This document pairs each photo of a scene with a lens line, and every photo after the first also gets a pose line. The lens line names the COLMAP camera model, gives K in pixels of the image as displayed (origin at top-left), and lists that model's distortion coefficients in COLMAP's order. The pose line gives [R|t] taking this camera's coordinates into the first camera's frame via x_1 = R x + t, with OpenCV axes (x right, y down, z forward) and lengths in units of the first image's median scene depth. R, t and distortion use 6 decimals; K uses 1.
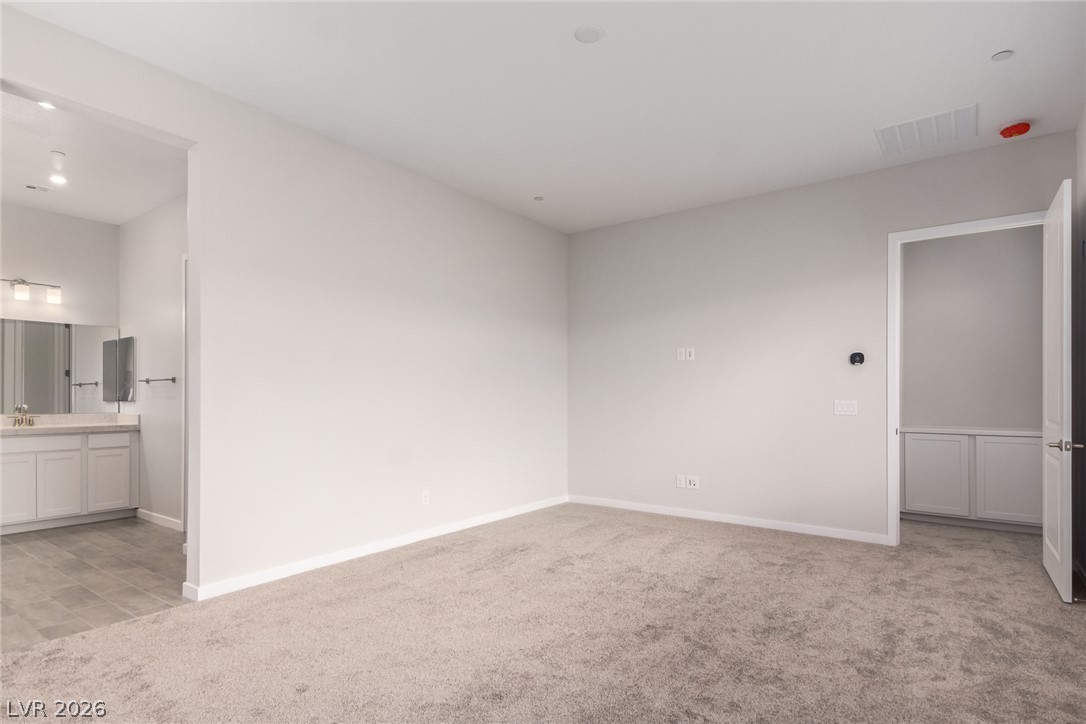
lens RADIAL K [[561.1, 0, 553.3], [0, 561.1, 392.9], [0, 0, 1]] dist [0.022899, -0.000207]
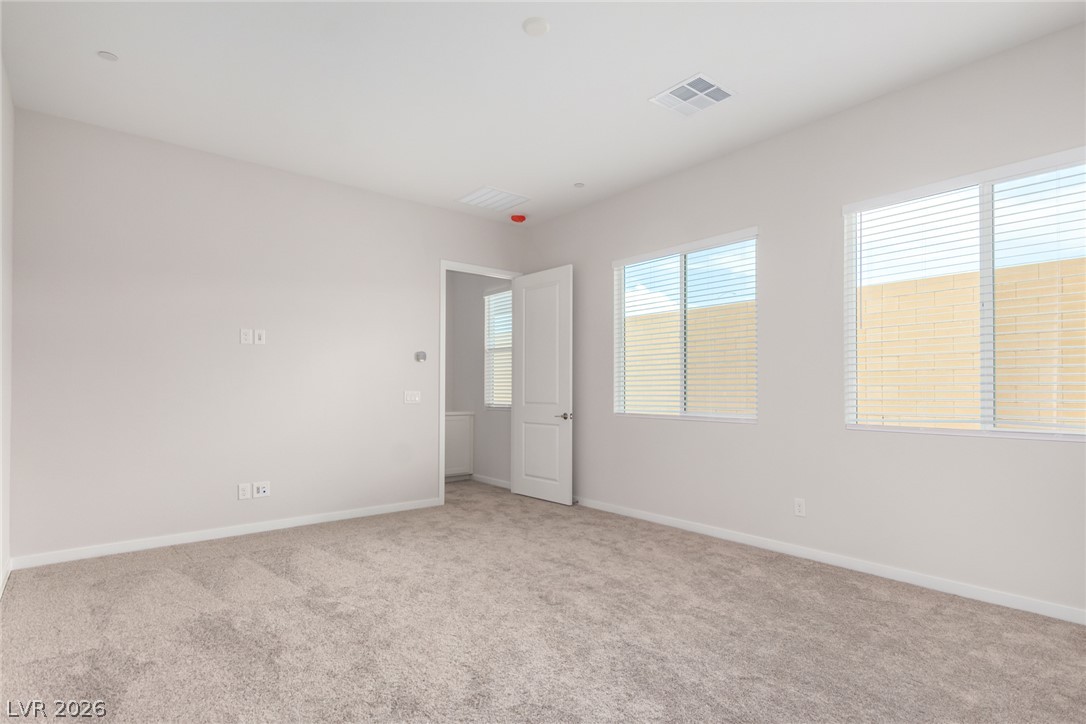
lens RADIAL K [[556.1, 0, 547.2], [0, 556.1, 386.8], [0, 0, 1]] dist [0.018650, -0.000636]
pose [[0.254707, 0.003842, 0.967011, -0.561648], [-0.007843, 0.999967, -0.001907, 0.004397], [-0.966986, -0.007098, 0.254729, 0.458661]]
